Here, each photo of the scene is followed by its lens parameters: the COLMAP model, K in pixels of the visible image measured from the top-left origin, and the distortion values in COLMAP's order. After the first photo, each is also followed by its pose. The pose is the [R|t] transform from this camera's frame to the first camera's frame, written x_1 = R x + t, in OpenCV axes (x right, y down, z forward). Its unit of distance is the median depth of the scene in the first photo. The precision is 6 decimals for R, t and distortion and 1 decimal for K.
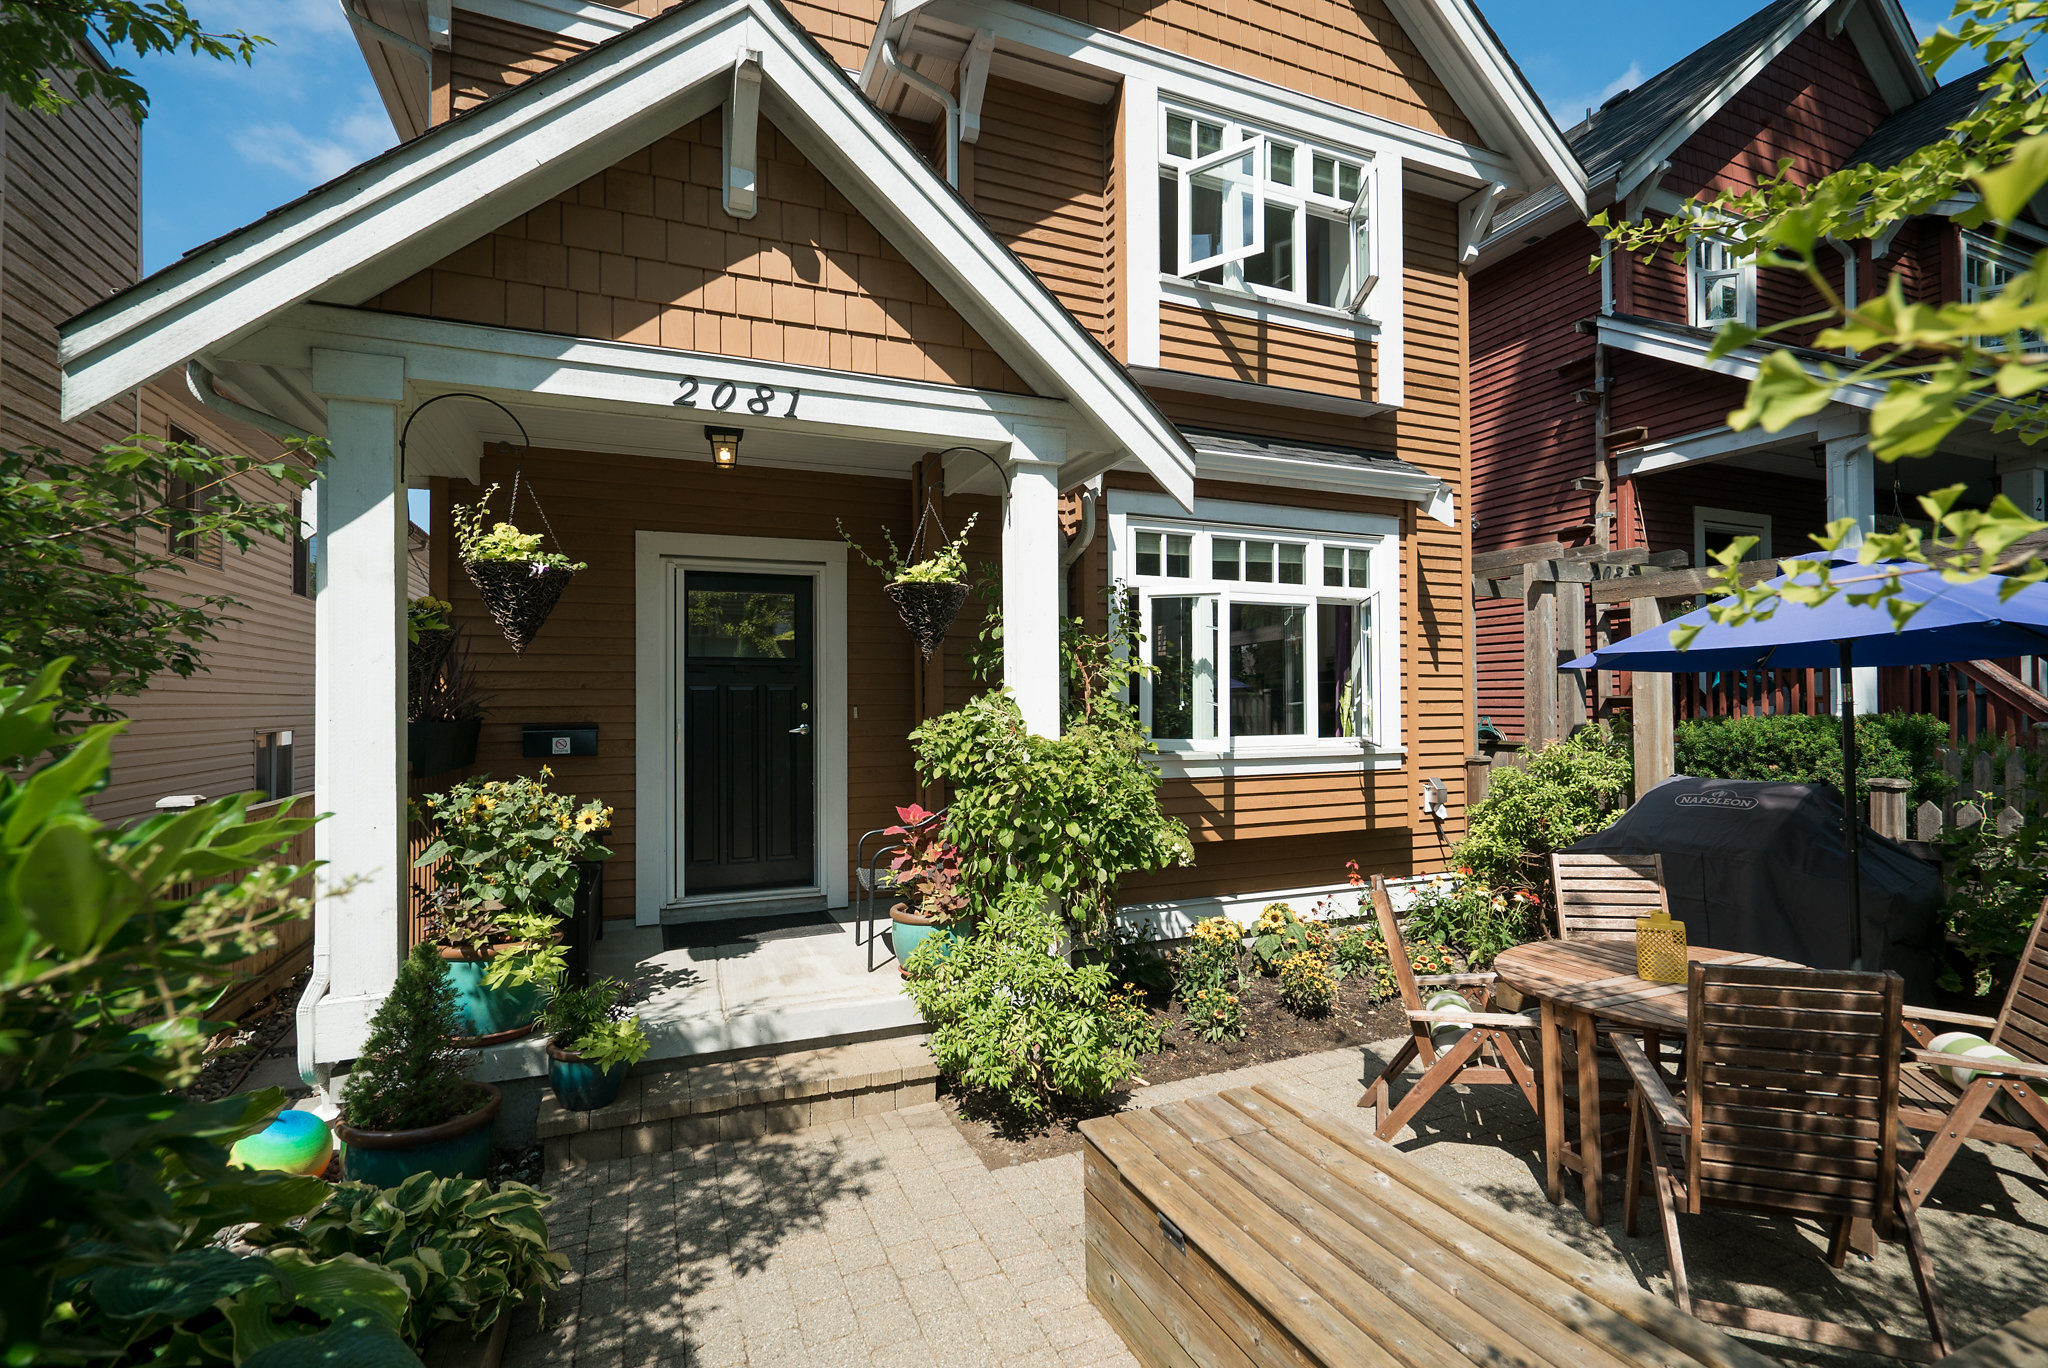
lens RADIAL K [[931.4, 0, 1023.0], [0, 931.4, 690.8], [0, 0, 1]] dist [-0.012156, 0.009908]
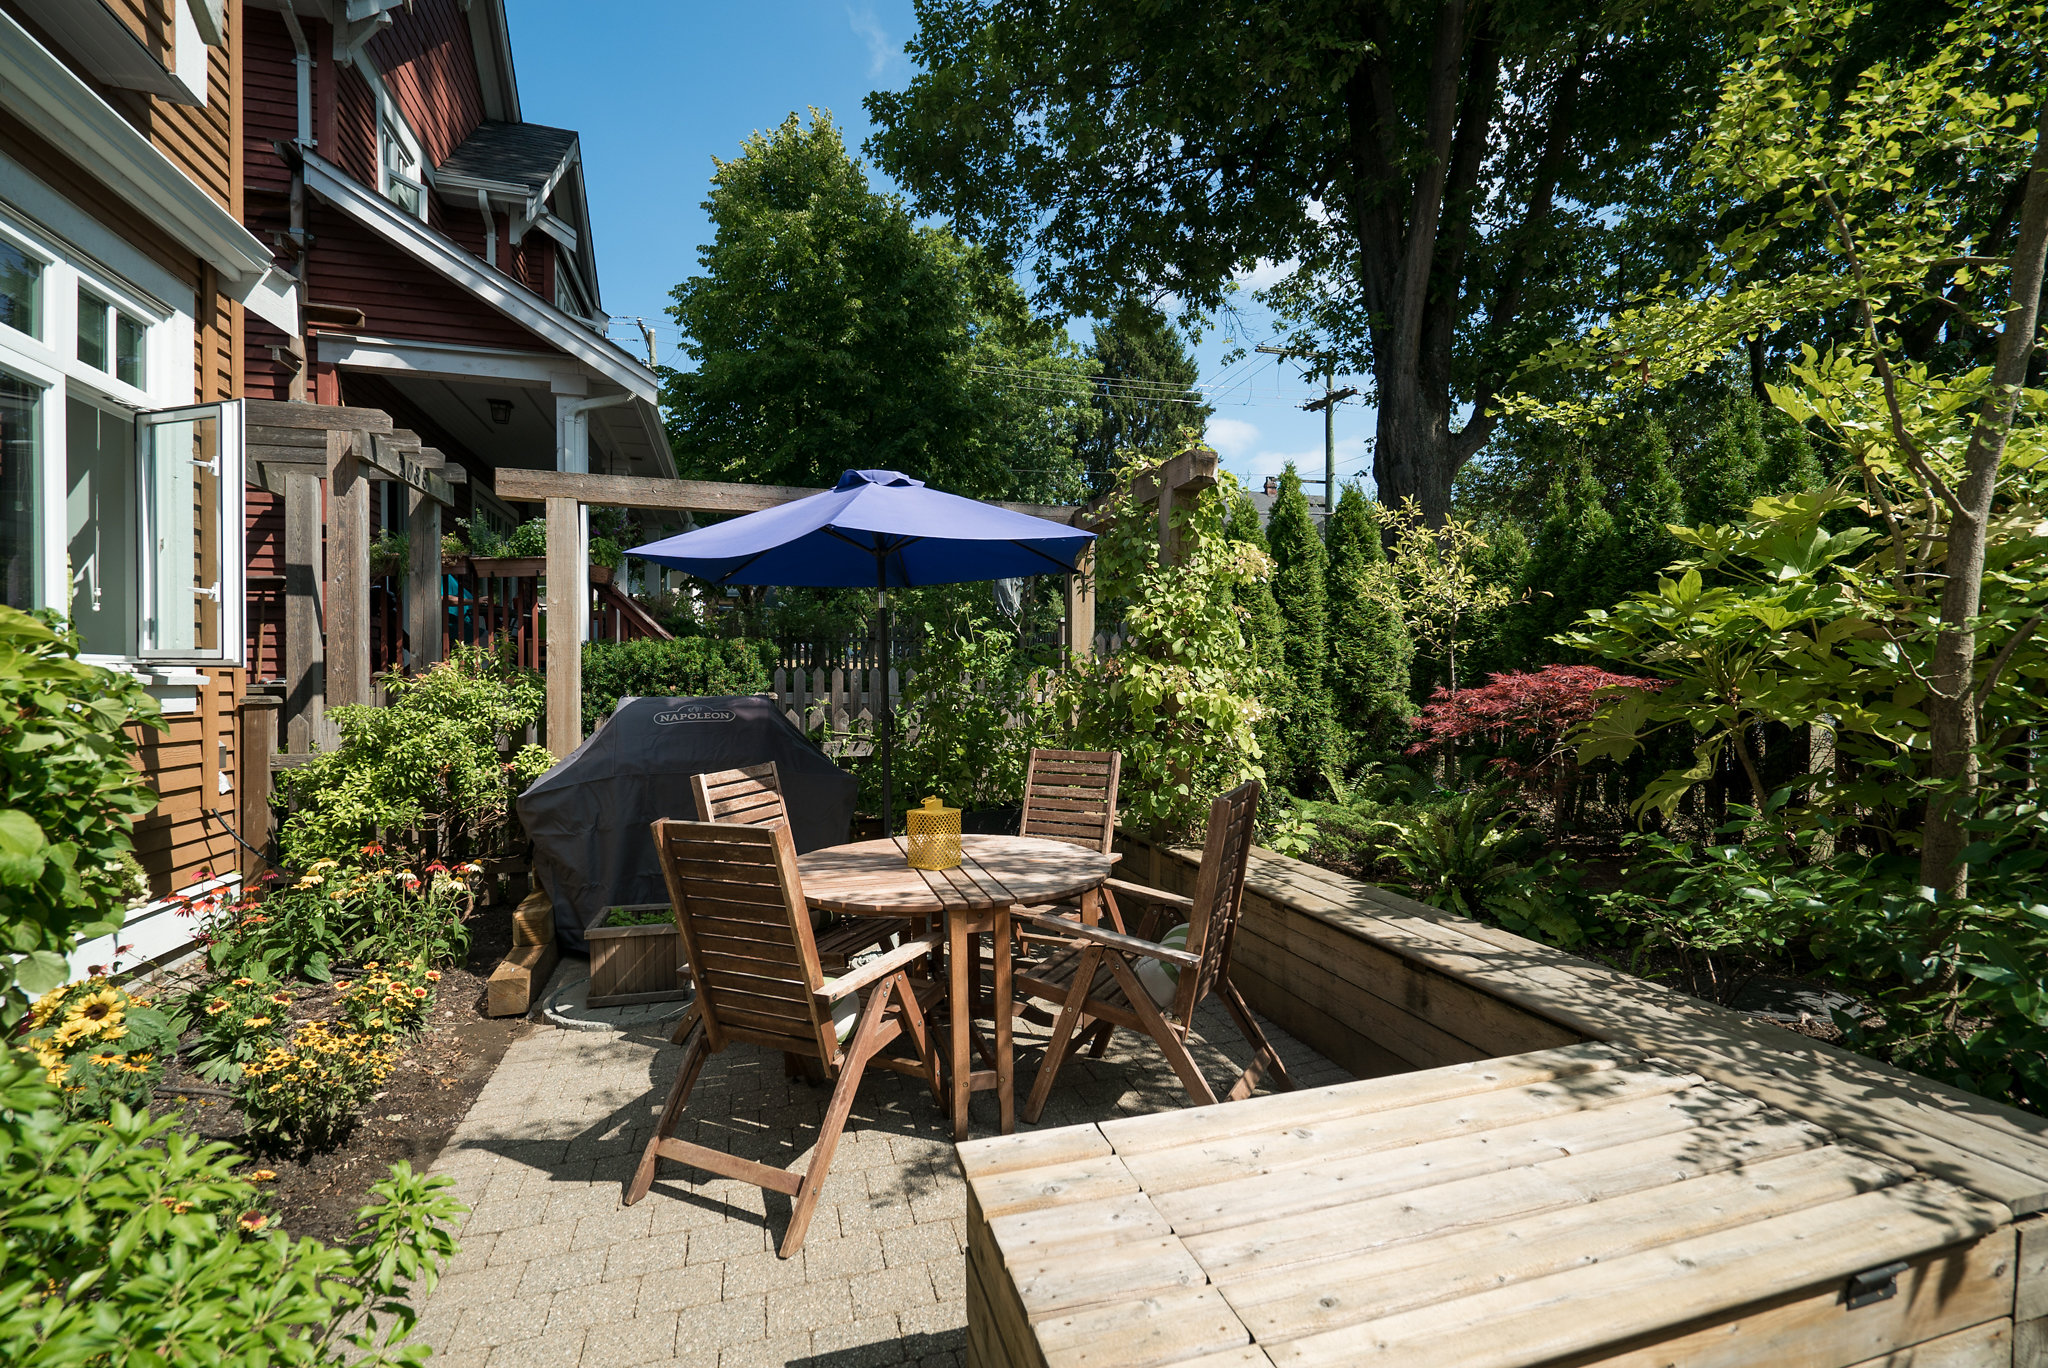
lens RADIAL K [[927.3, 0, 1026.4], [0, 927.3, 691.9], [0, 0, 1]] dist [-0.012050, 0.004829]
pose [[0.100967, -0.002857, 0.994886, -0.184276], [-0.011826, 0.999922, 0.004072, 0.089311], [-0.994819, -0.012176, 0.100926, 0.585822]]
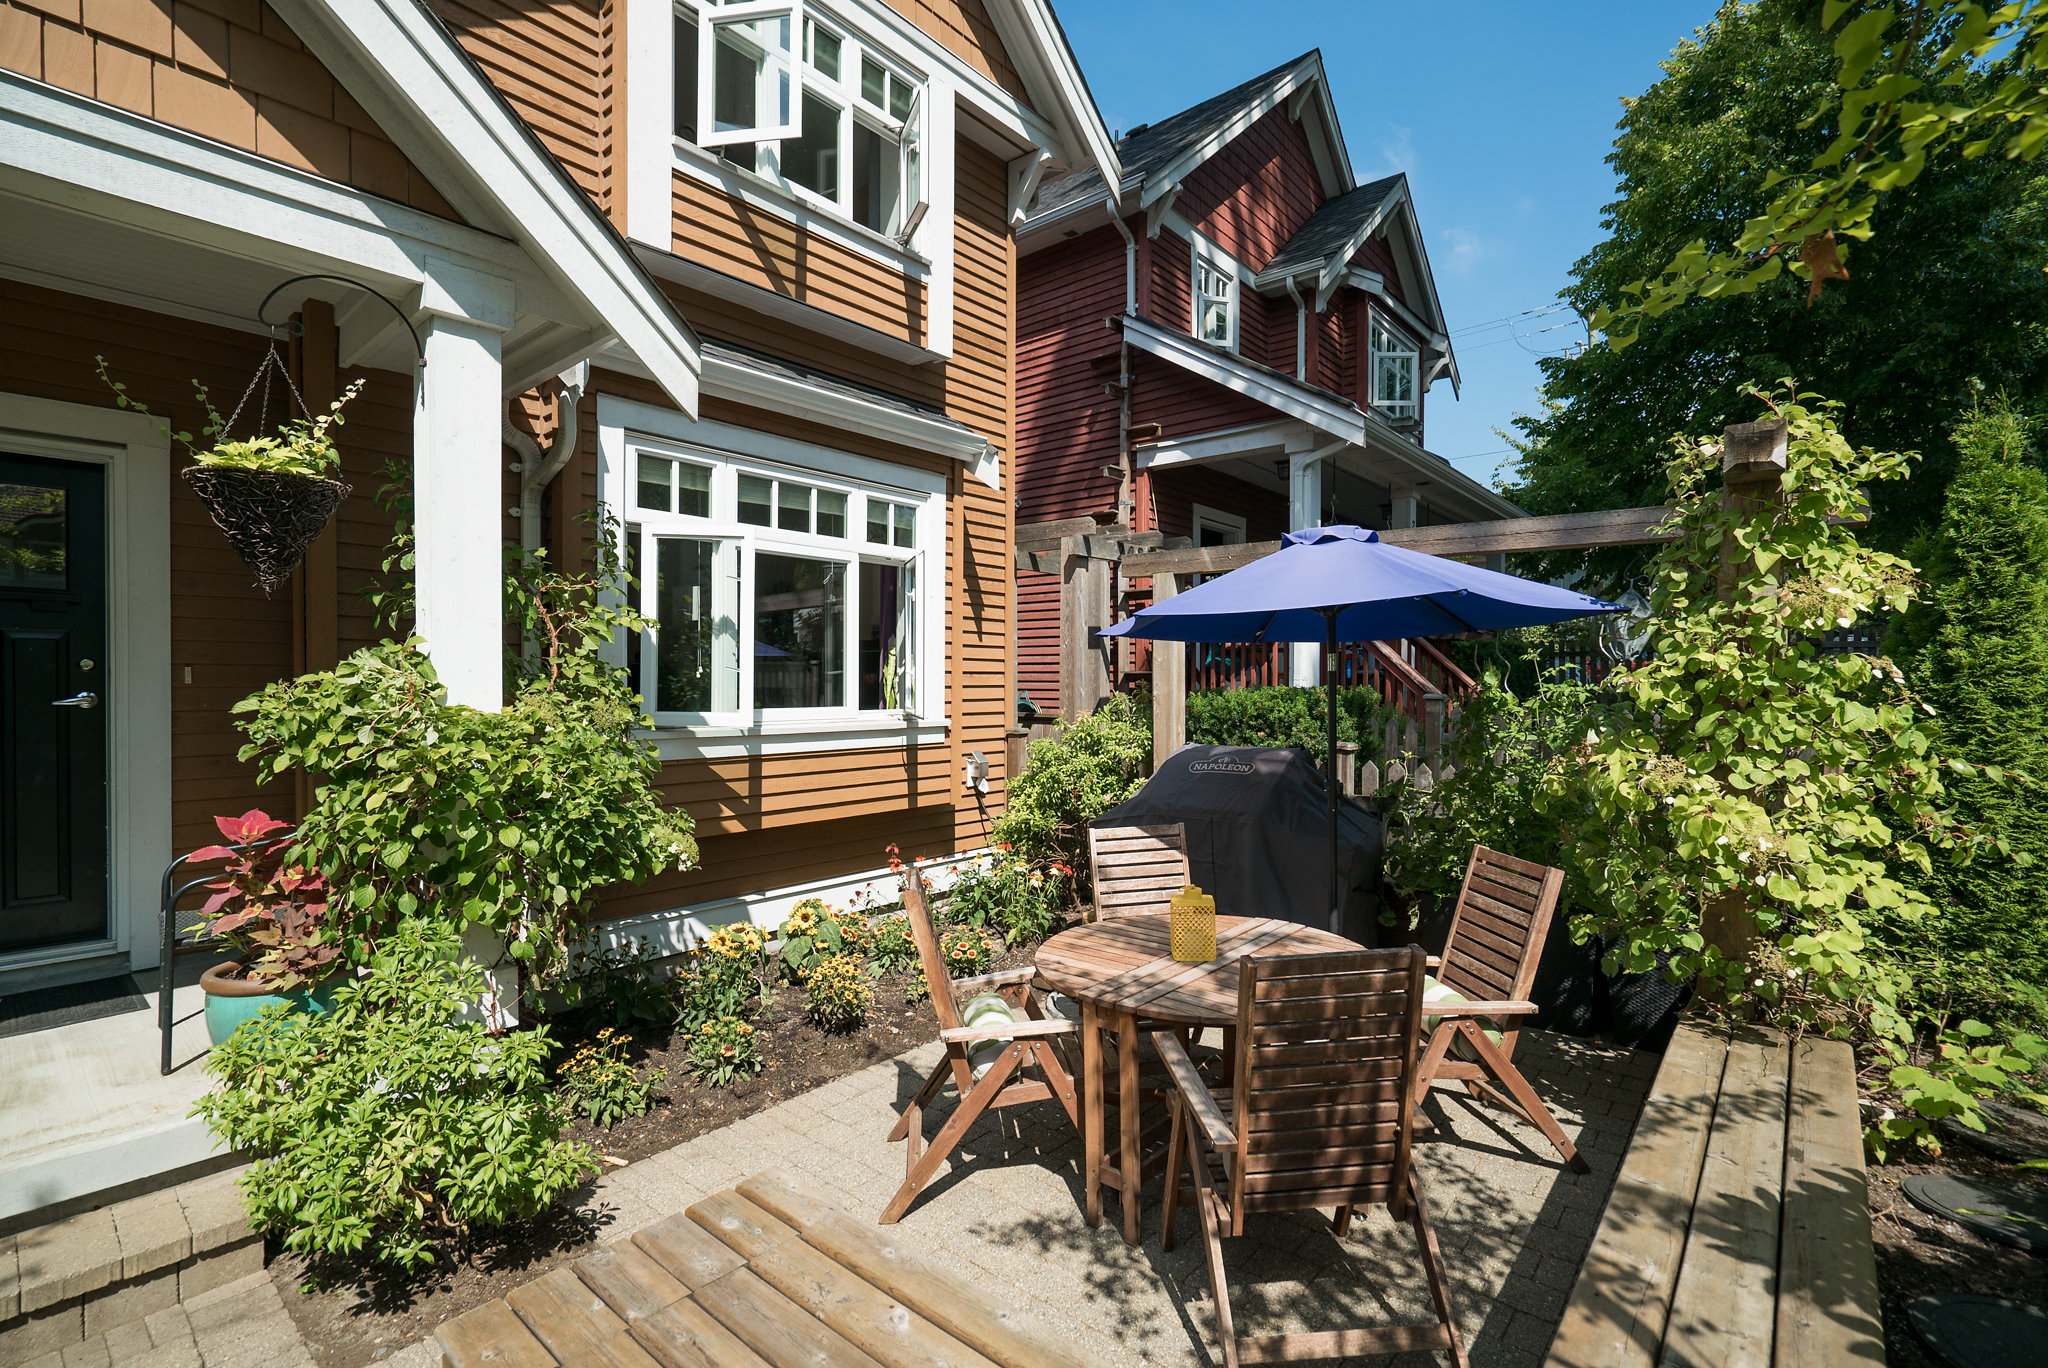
lens RADIAL K [[927.3, 0, 1026.4], [0, 927.3, 691.9], [0, 0, 1]] dist [-0.012050, 0.004829]
pose [[0.892407, 0.003580, 0.451216, 0.078391], [-0.014924, 0.999656, 0.021584, 0.015272], [-0.450984, -0.025996, 0.892154, 0.173252]]
